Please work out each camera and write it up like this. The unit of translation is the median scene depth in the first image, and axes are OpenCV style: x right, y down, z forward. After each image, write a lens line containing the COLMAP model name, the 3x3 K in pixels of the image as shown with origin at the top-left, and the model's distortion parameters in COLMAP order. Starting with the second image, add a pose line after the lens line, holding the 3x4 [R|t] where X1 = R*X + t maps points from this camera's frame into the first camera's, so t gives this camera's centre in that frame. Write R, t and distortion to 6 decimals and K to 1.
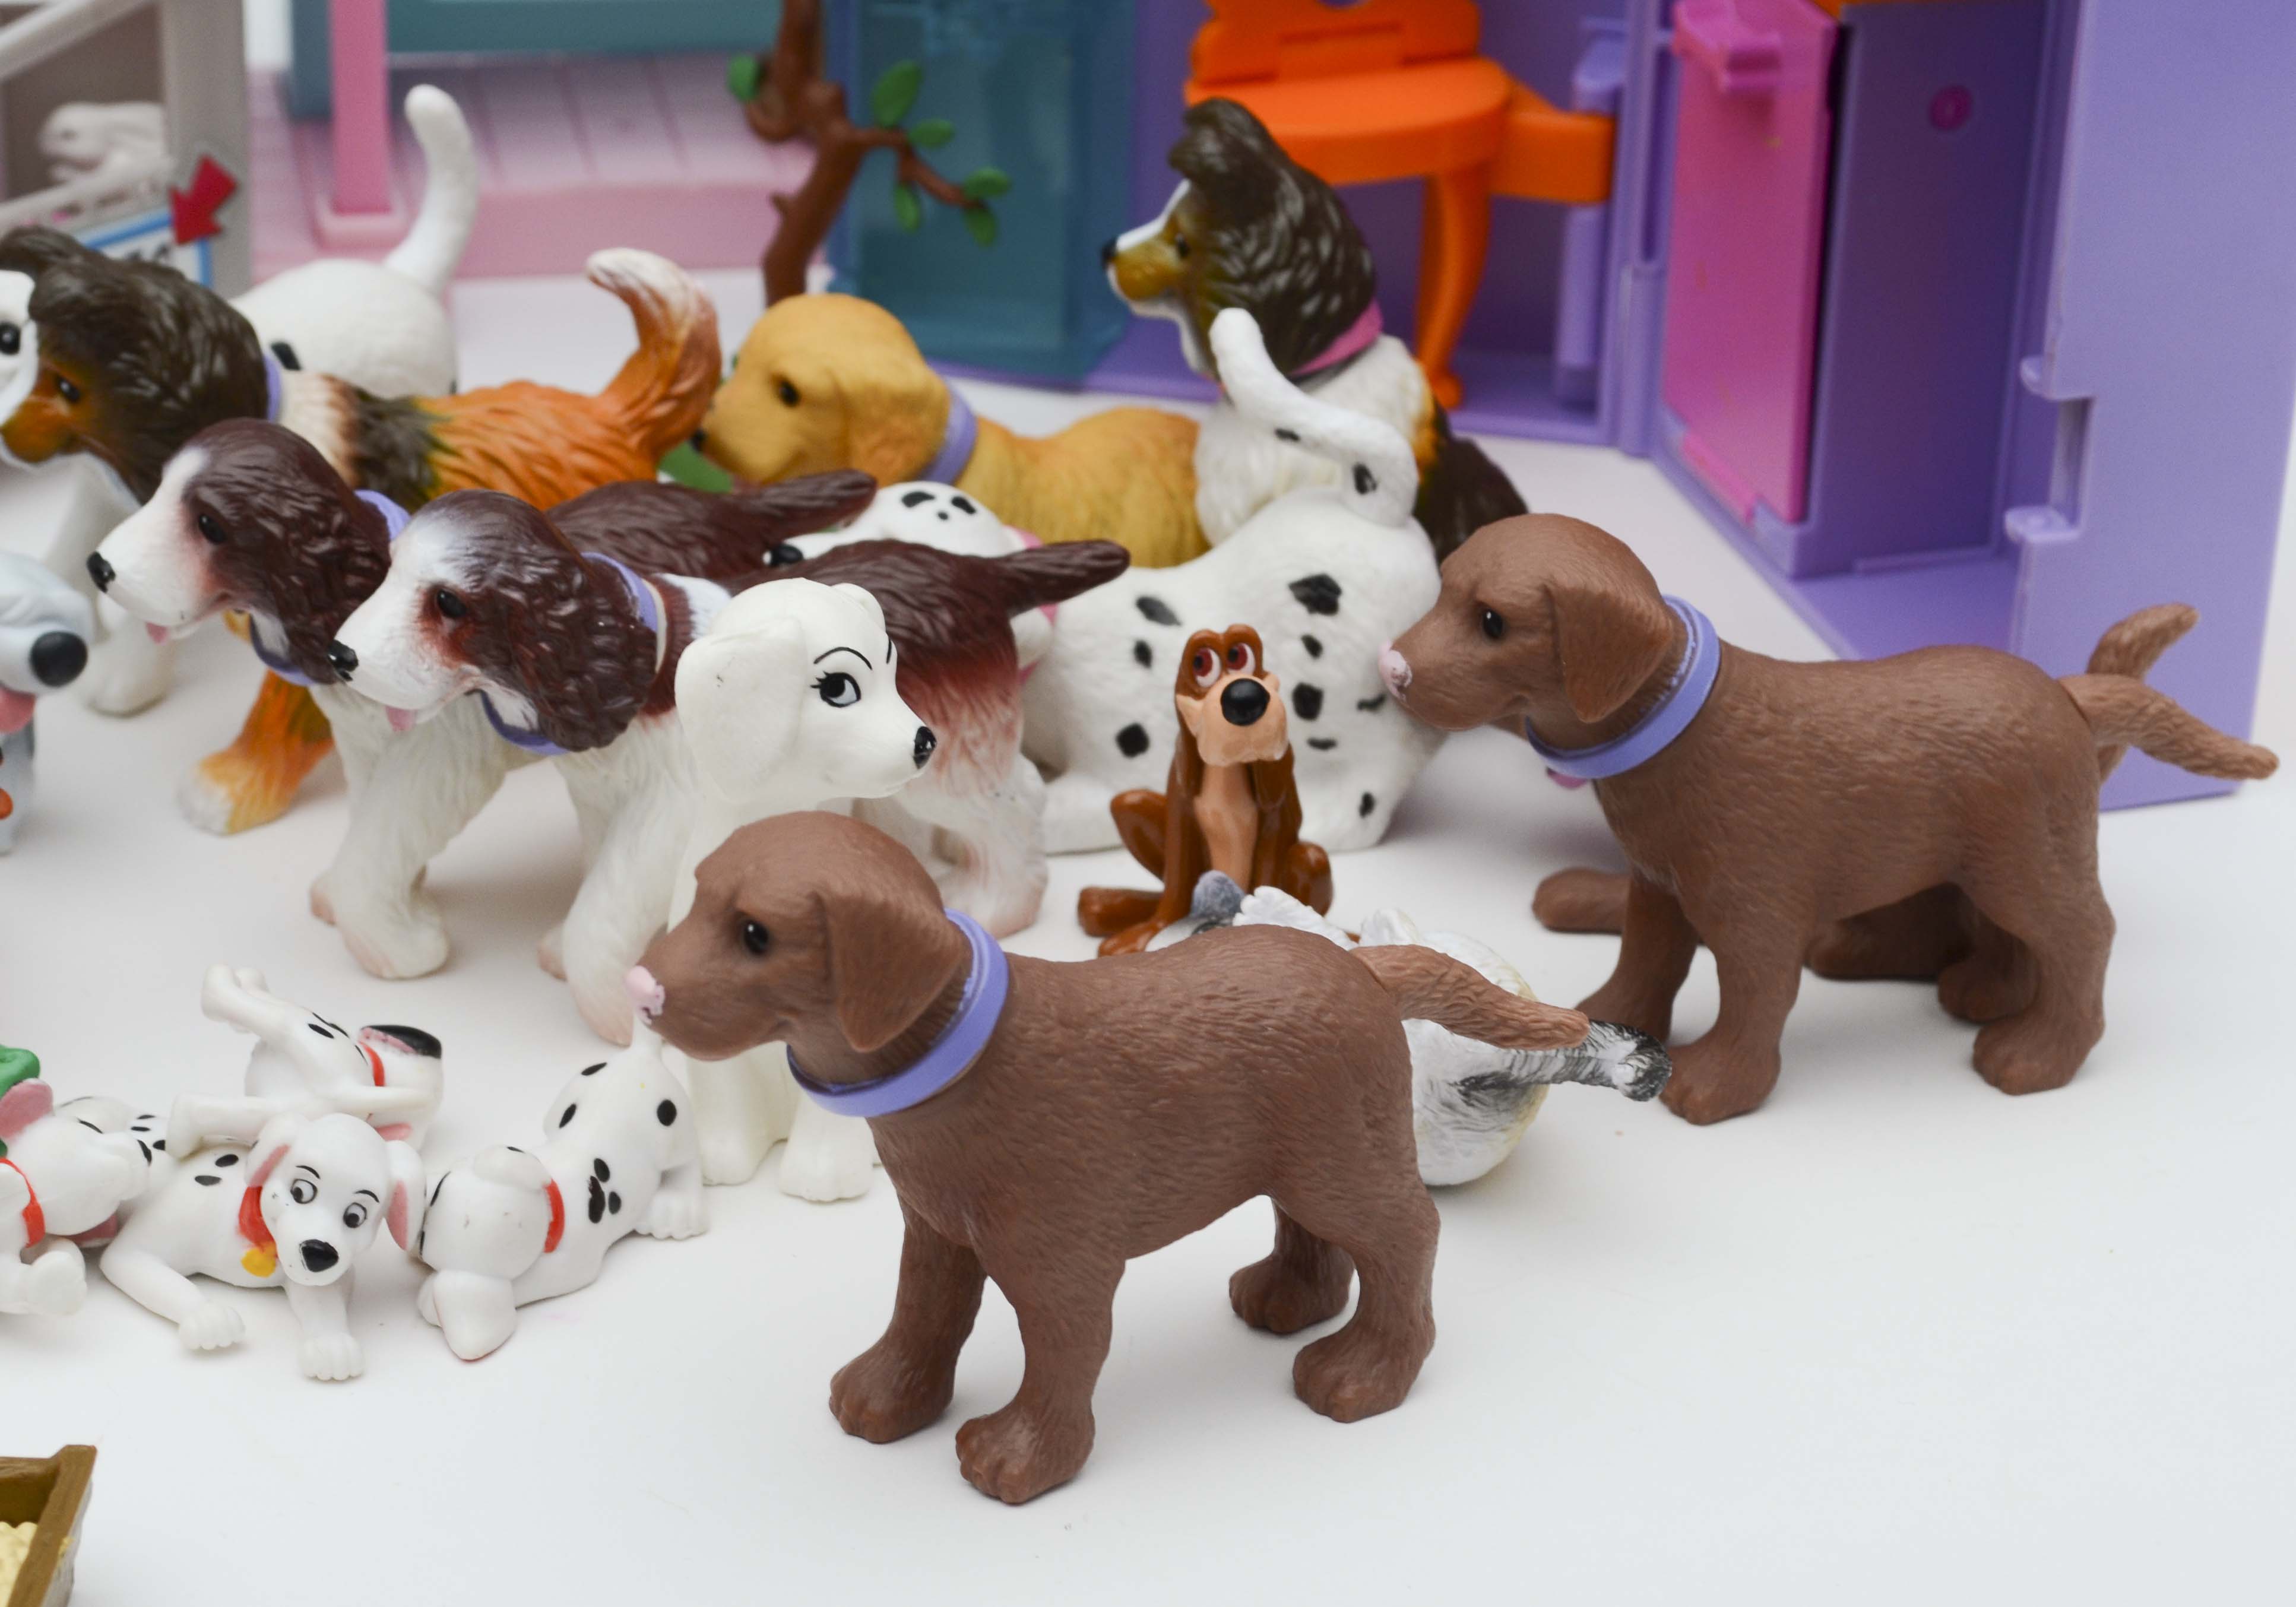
lens RADIAL K [[5464.9, 0, 1148.0], [0, 5464.9, 803.5], [0, 0, 1]] dist [-0.143277, 0.752811]
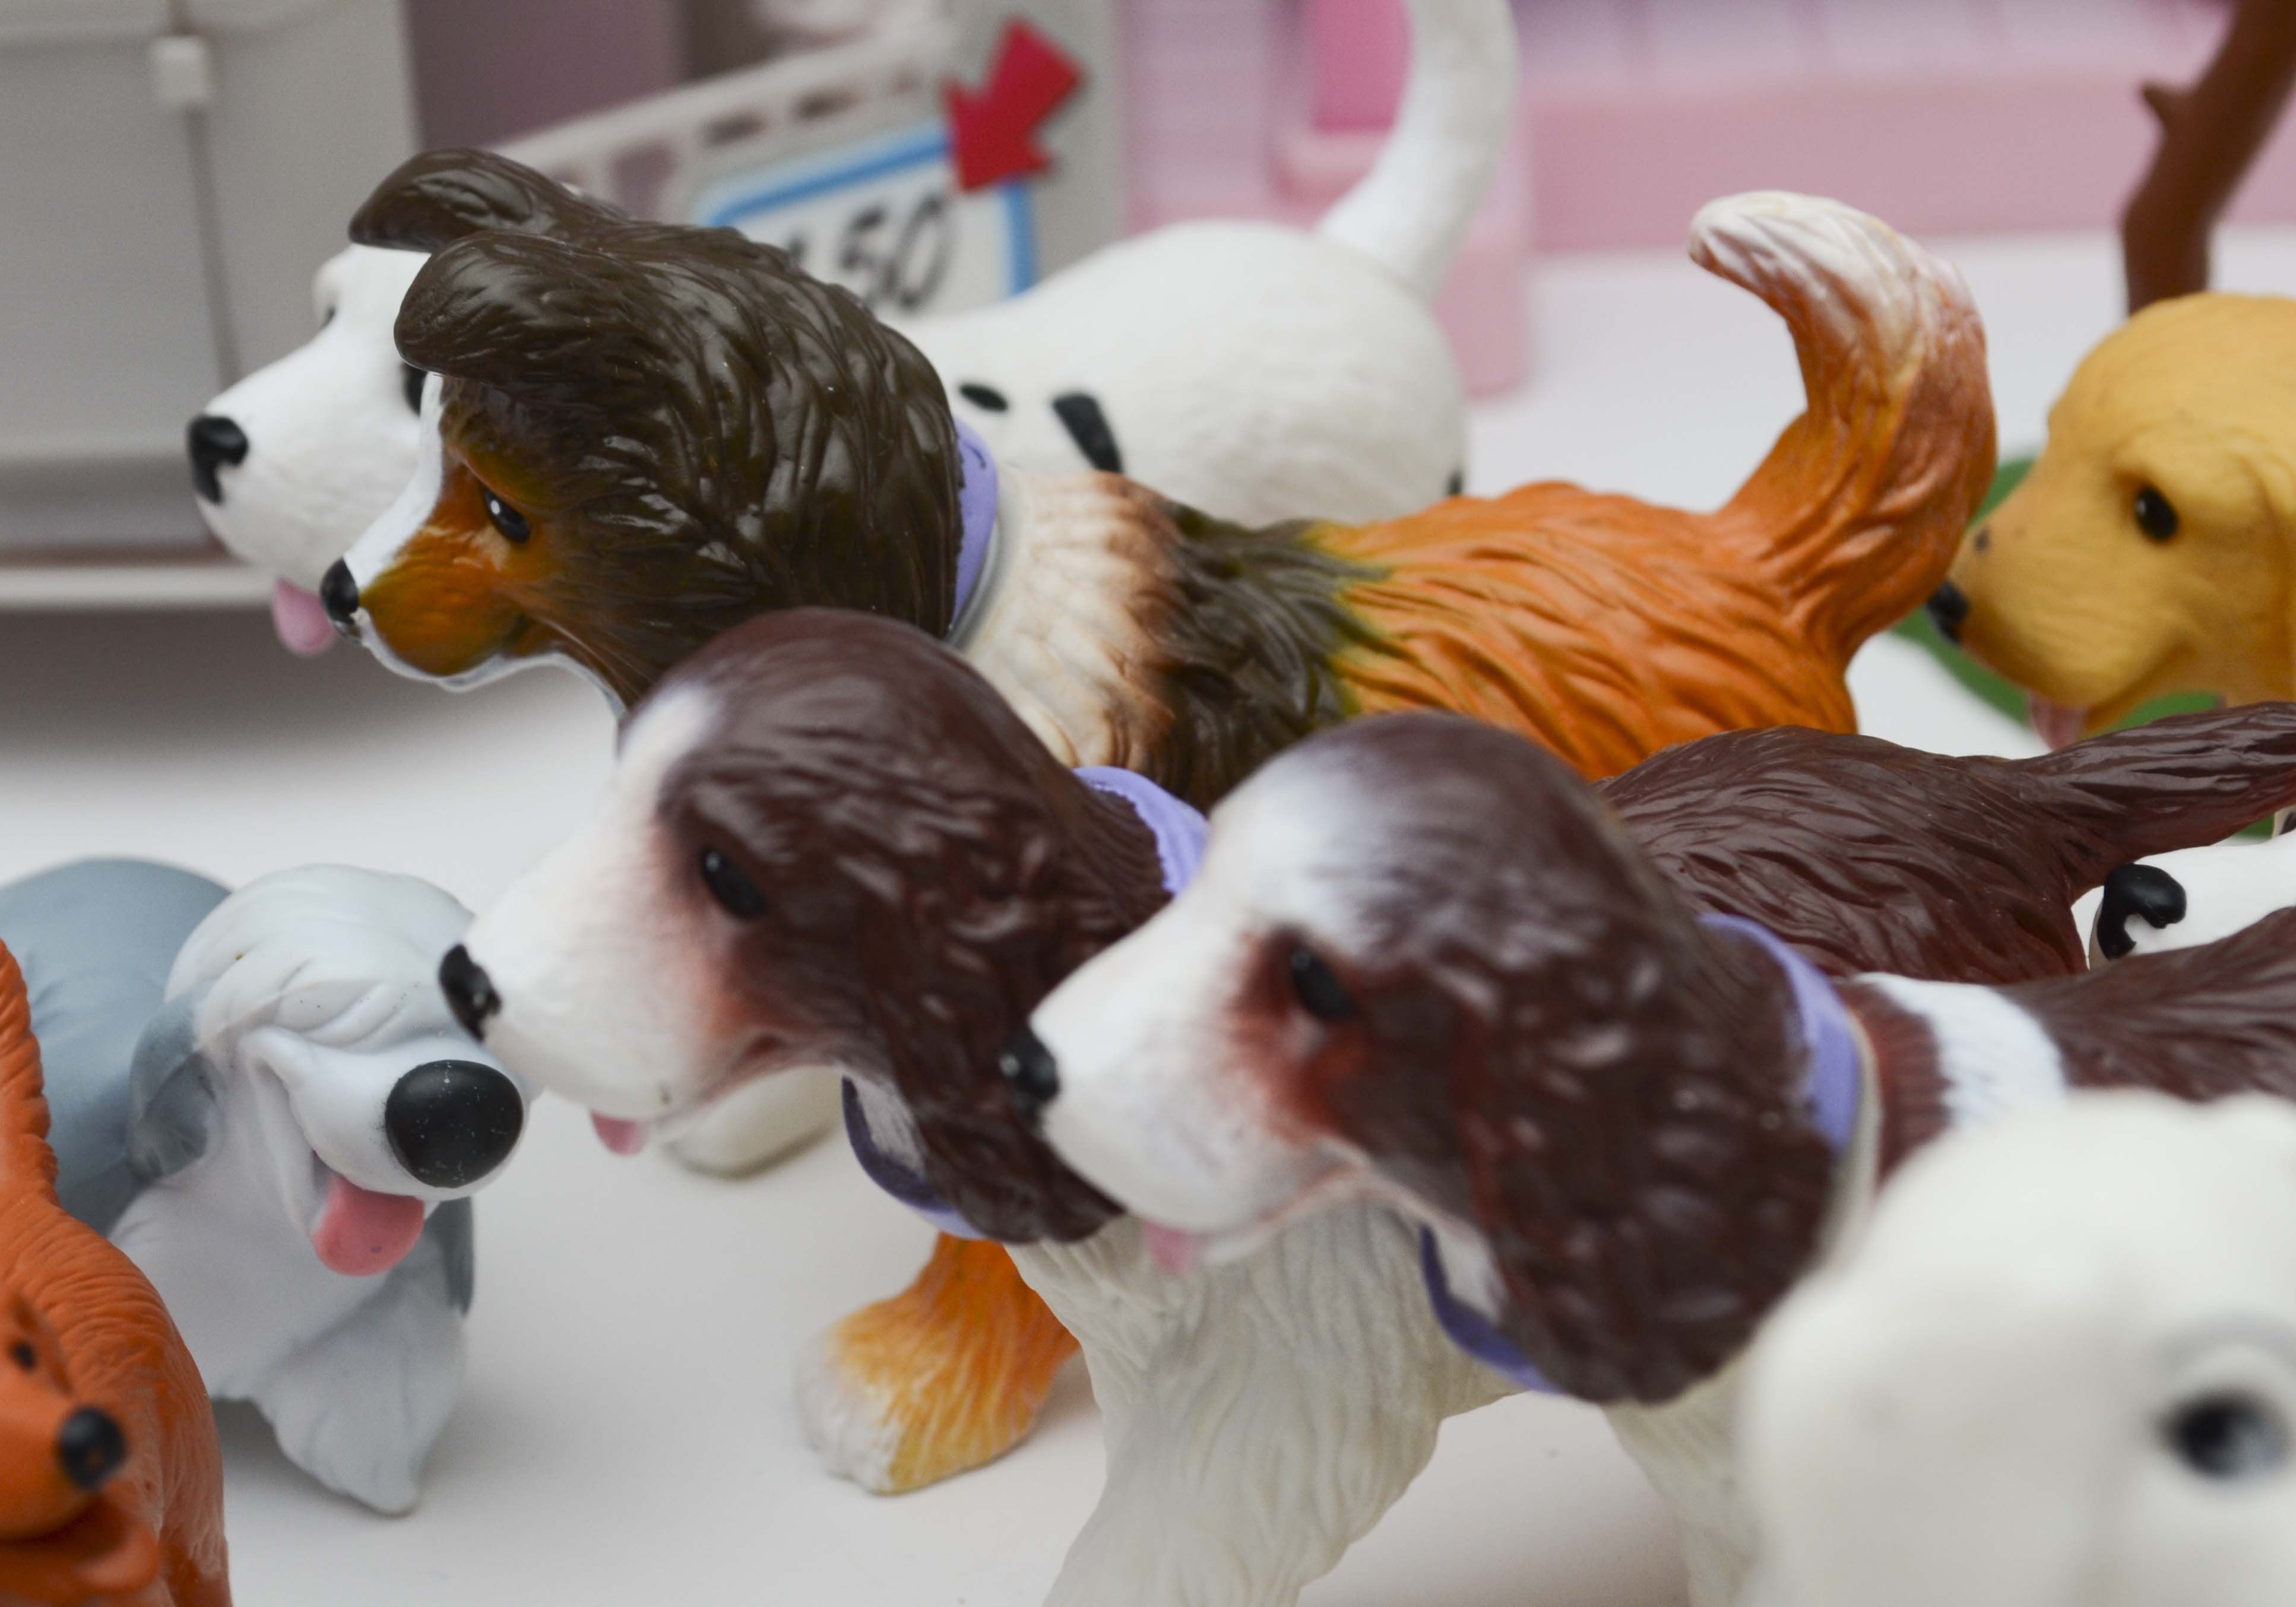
lens RADIAL K [[6252.9, 0, 1381.9], [0, 6252.9, 852.4], [0, 0, 1]] dist [0.365444, 0.072756]
pose [[0.983830, 0.005541, -0.179018, -0.037662], [-0.005279, 0.999984, 0.001935, -0.051401], [0.179026, -0.000958, 0.983844, 0.520725]]
